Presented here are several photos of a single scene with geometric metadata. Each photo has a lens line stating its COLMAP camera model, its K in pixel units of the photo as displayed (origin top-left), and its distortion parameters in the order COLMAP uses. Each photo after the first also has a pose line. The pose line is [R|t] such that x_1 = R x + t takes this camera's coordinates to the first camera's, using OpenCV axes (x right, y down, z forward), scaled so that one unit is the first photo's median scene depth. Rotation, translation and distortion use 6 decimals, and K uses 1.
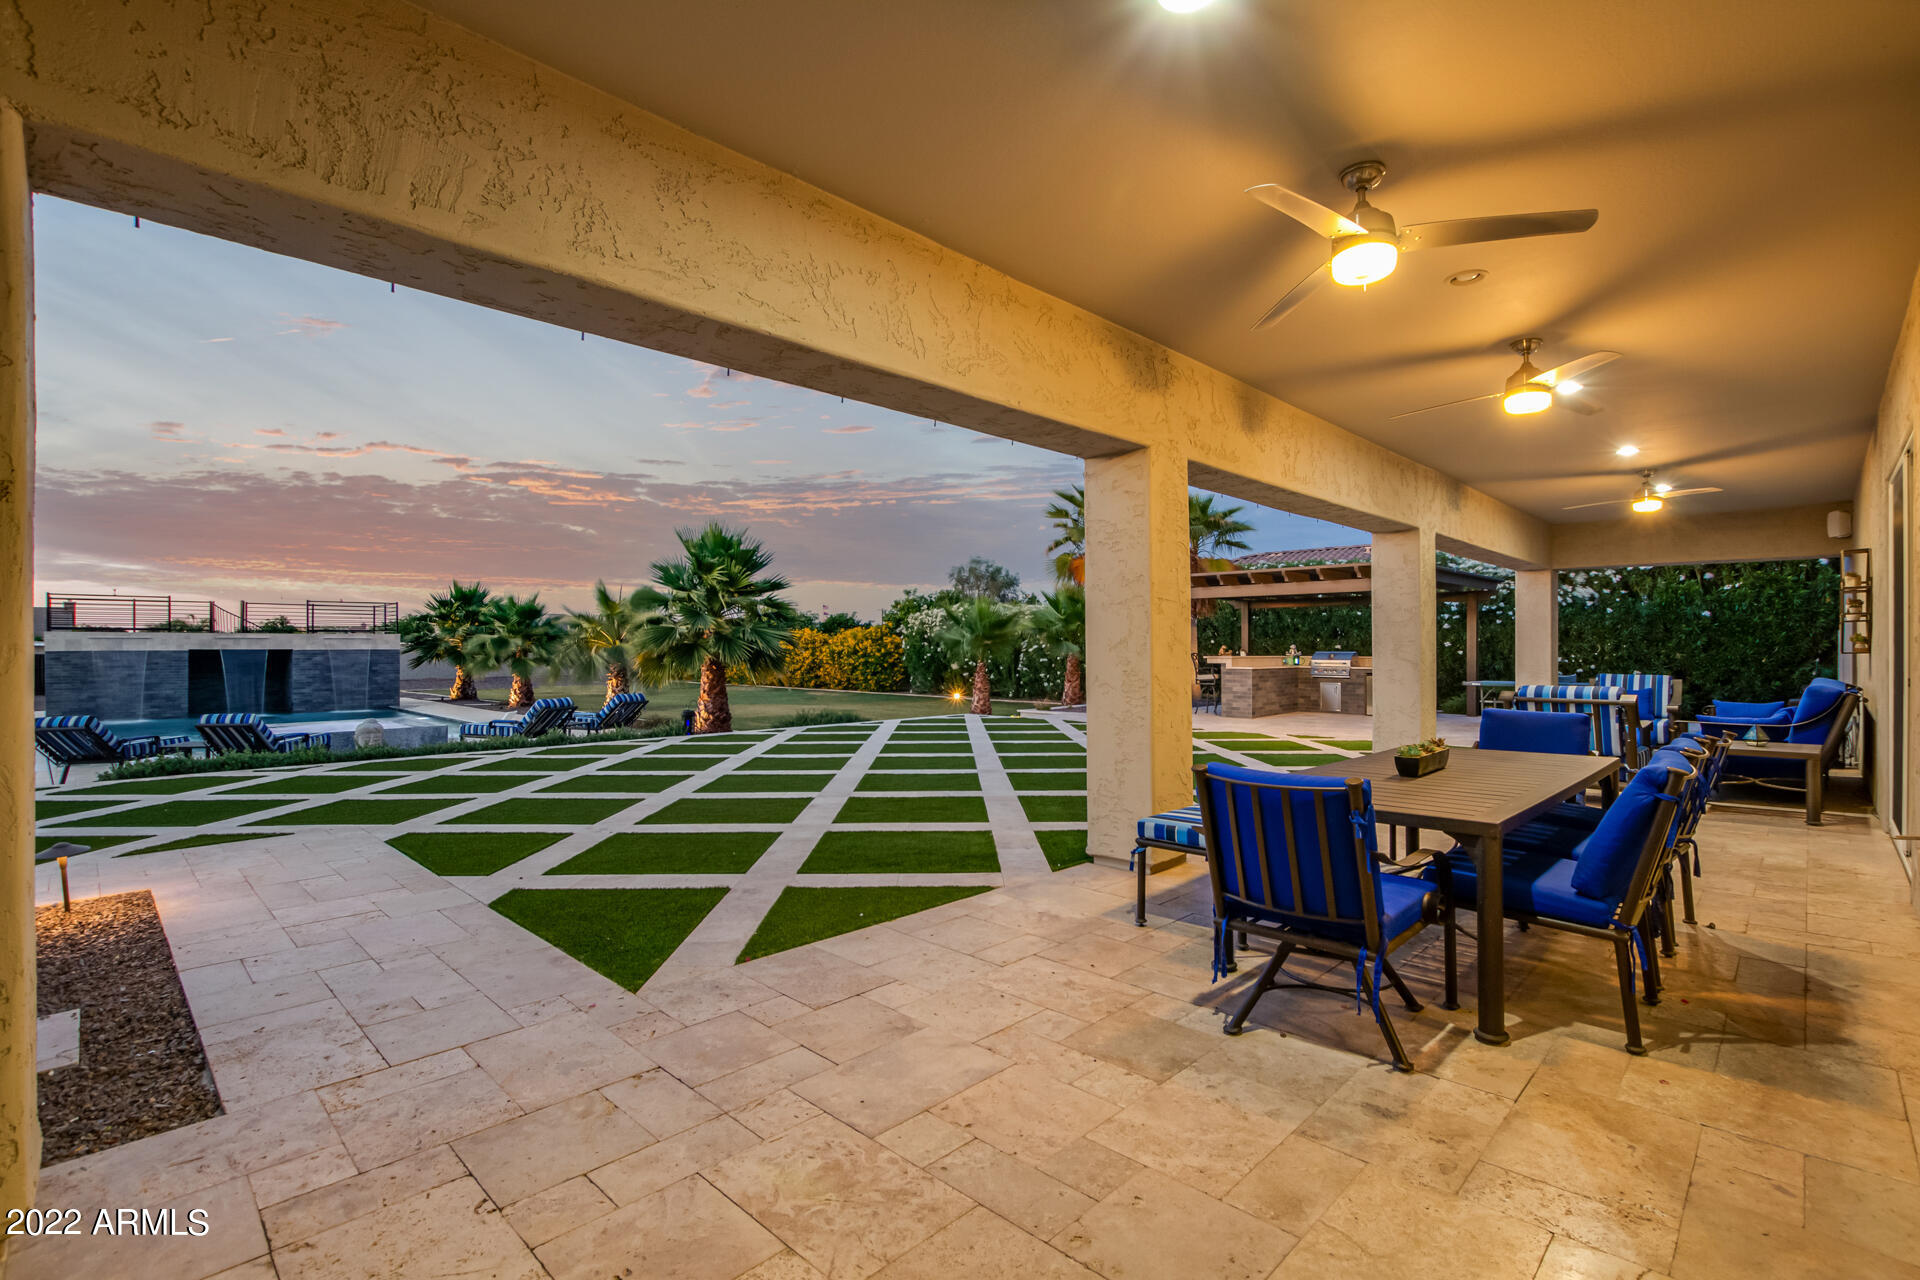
lens RADIAL K [[883.2, 0, 961.7], [0, 883.2, 650.9], [0, 0, 1]] dist [-0.000930, 0.000721]
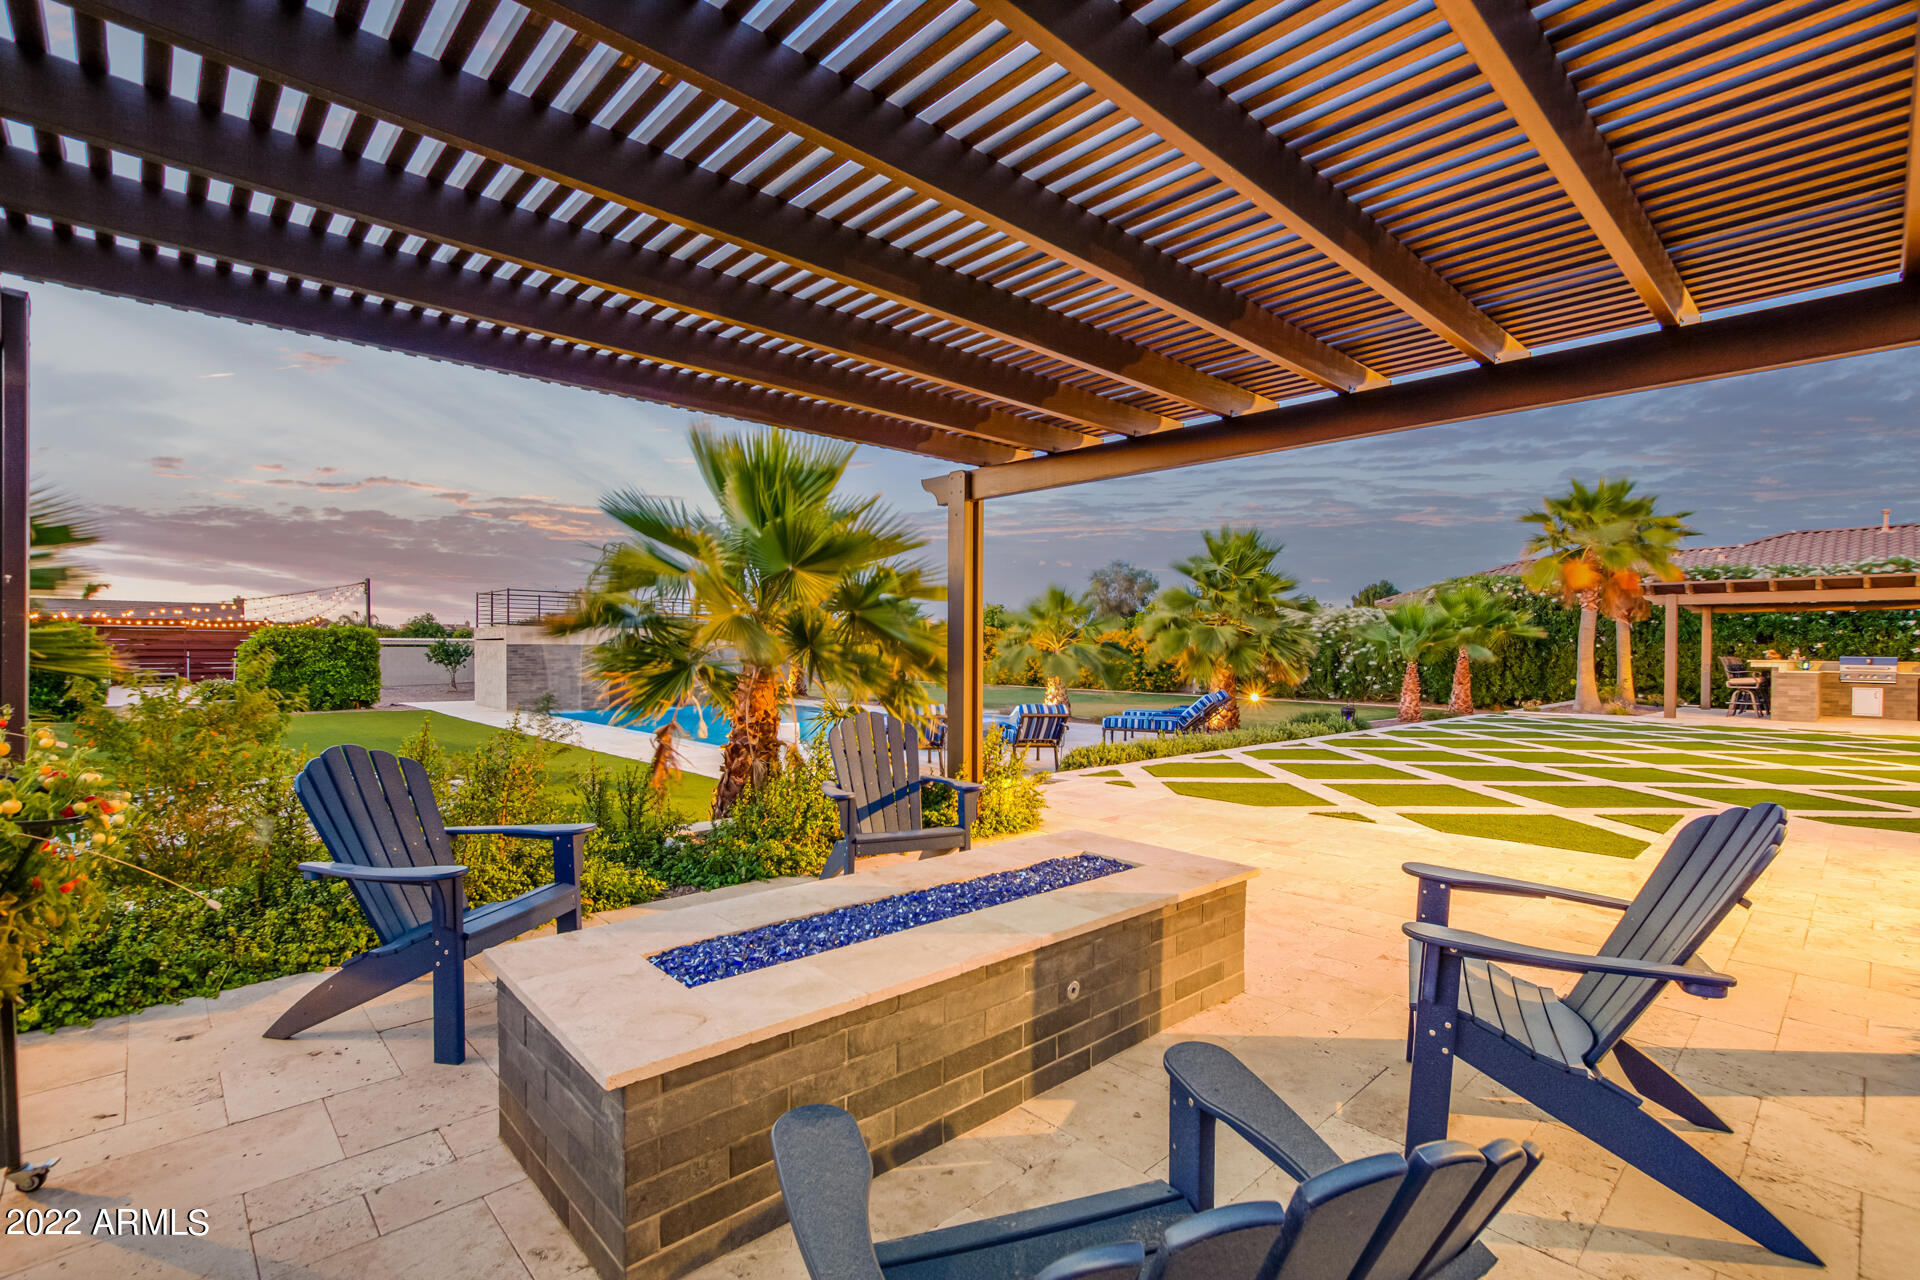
lens RADIAL K [[875.2, 0, 965.0], [0, 875.2, 648.8], [0, 0, 1]] dist [0.012385, 0.000598]
pose [[0.999425, 0.009672, -0.032497, -0.446129], [-0.009837, 0.999940, -0.004920, 0.005437], [0.032448, 0.005237, 0.999460, -0.026316]]
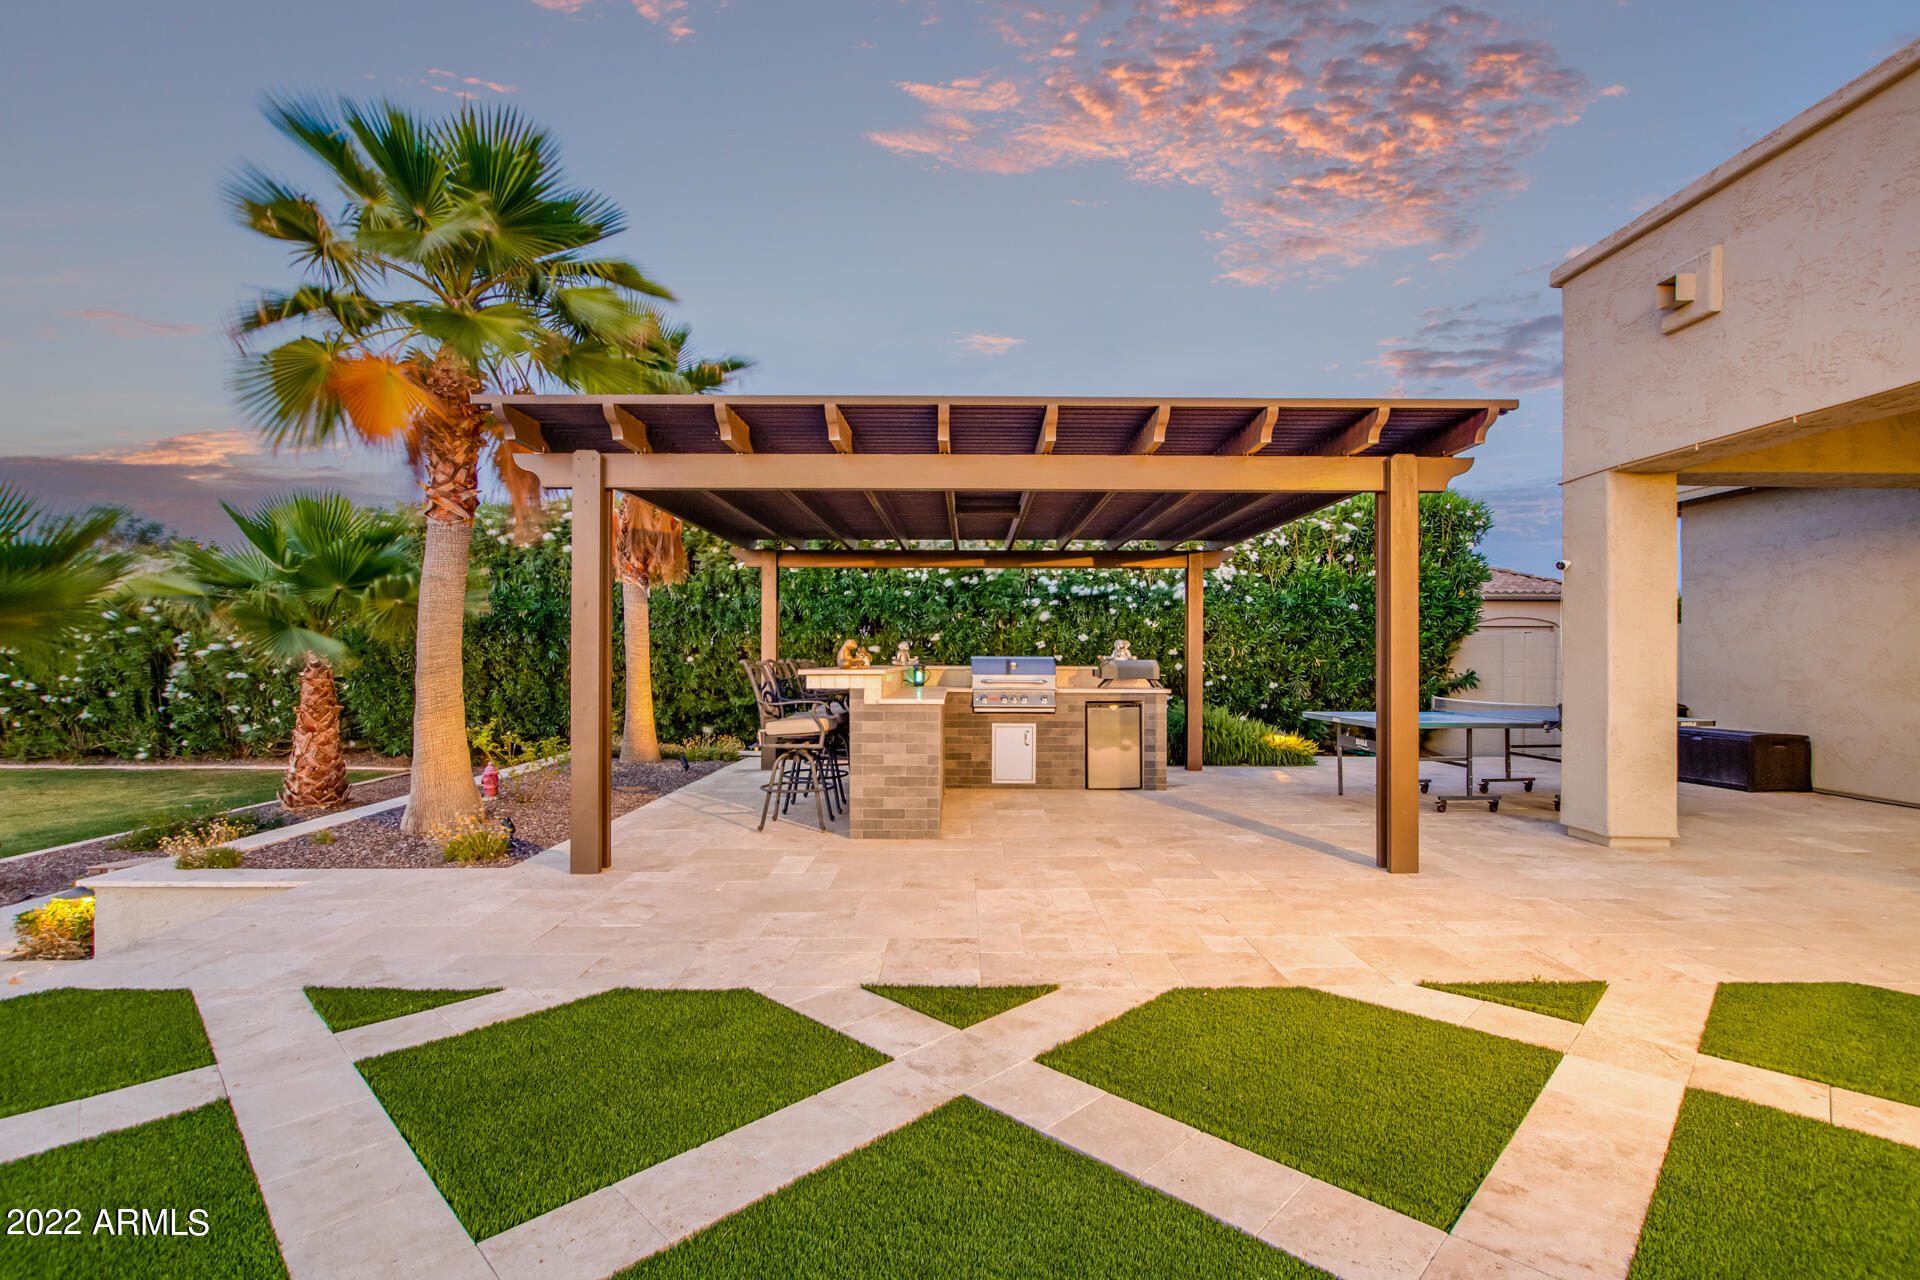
lens RADIAL K [[868.2, 0, 966.3], [0, 868.2, 661.3], [0, 0, 1]] dist [-0.013824, 0.005250]
pose [[0.710952, -0.002905, 0.703235, 0.062005], [-0.000228, 0.999990, 0.004361, 0.001197], [-0.703241, -0.003261, 0.710944, 0.544148]]
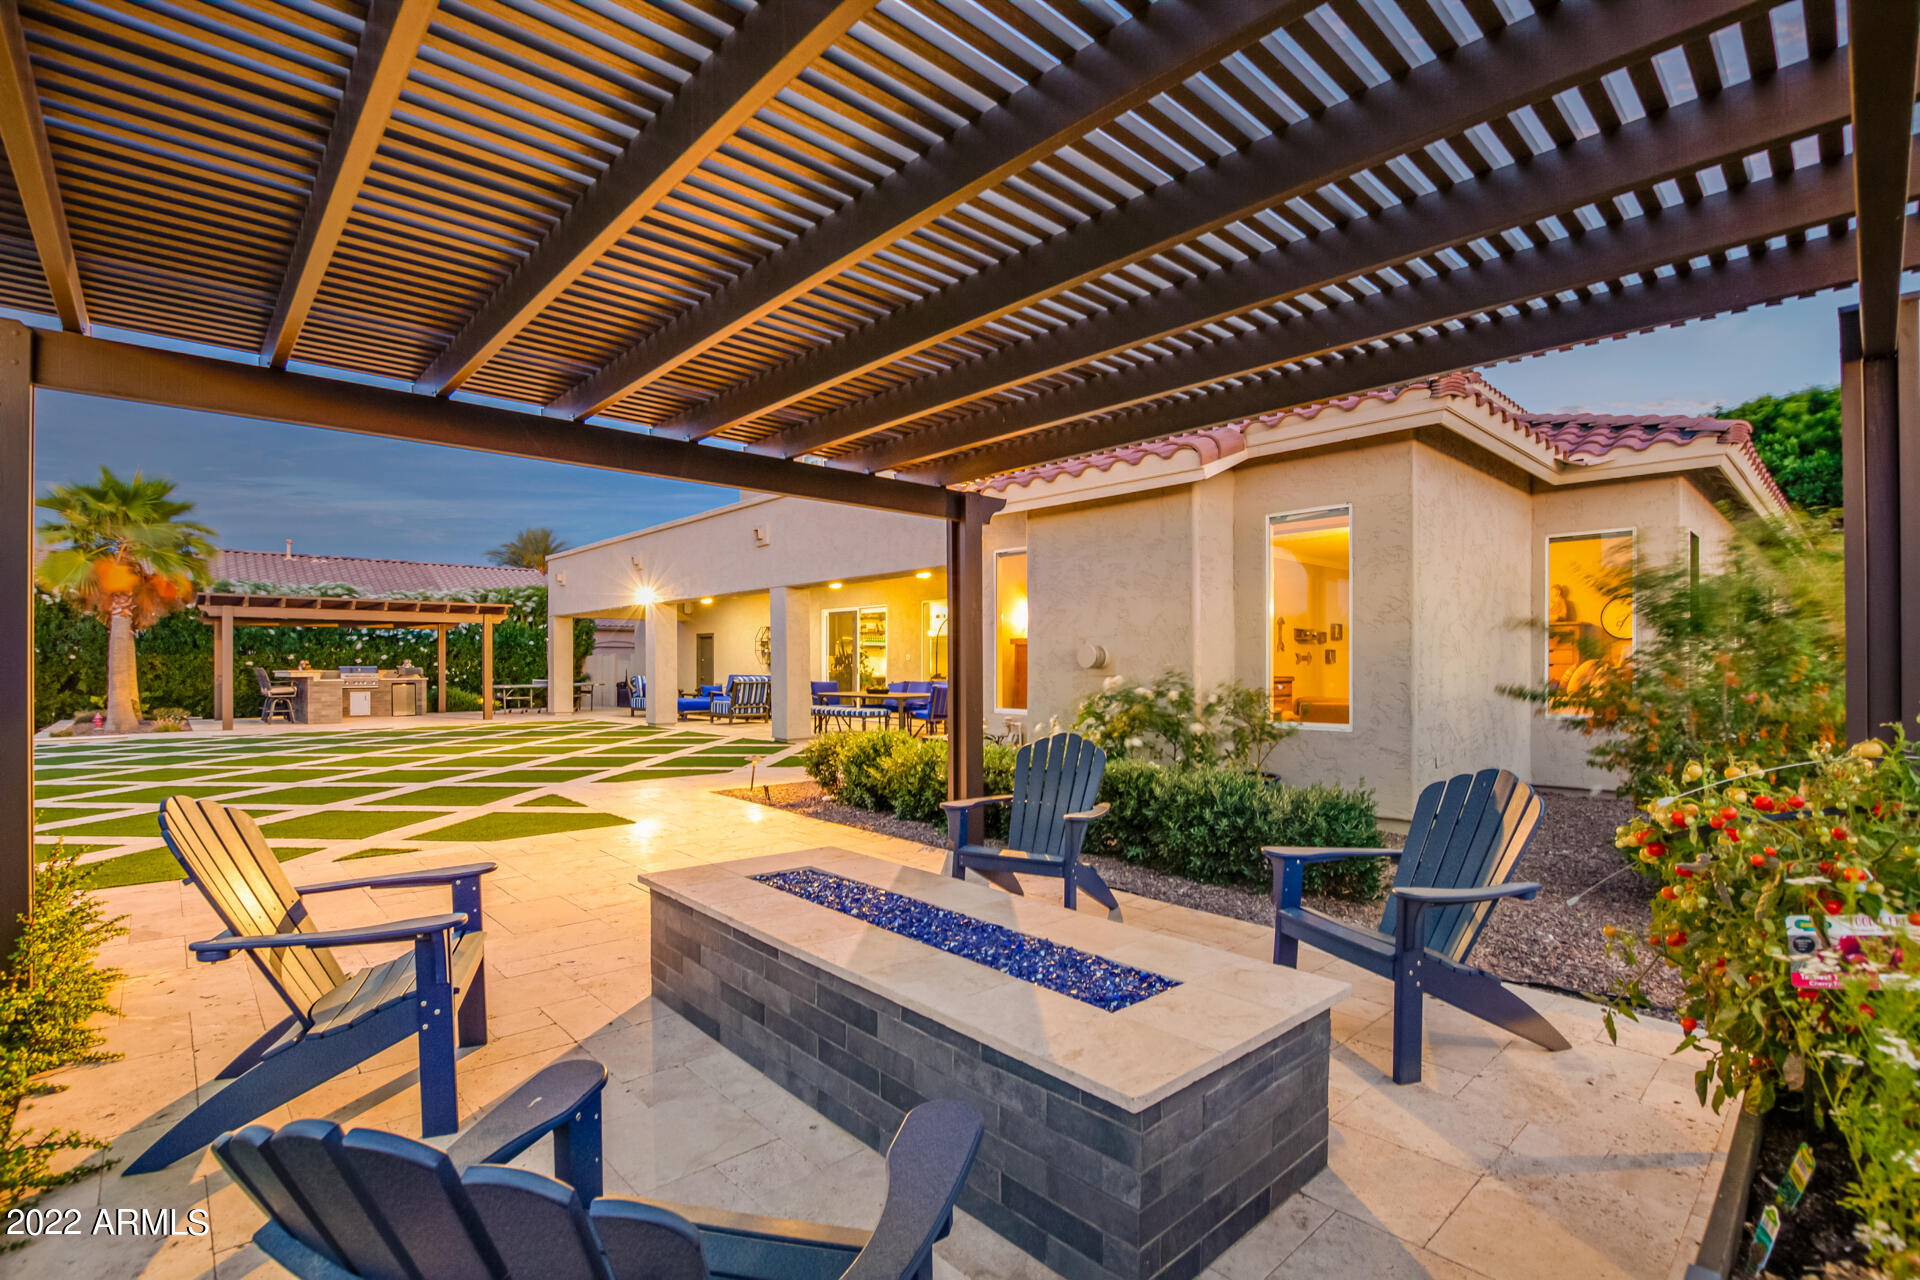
lens RADIAL K [[883.2, 0, 961.7], [0, 883.2, 650.9], [0, 0, 1]] dist [-0.000930, 0.000721]
pose [[0.046244, 0.014968, 0.998818, -0.591966], [0.007273, 0.999856, -0.015320, 0.003269], [-0.998904, 0.007973, 0.046128, 0.093814]]
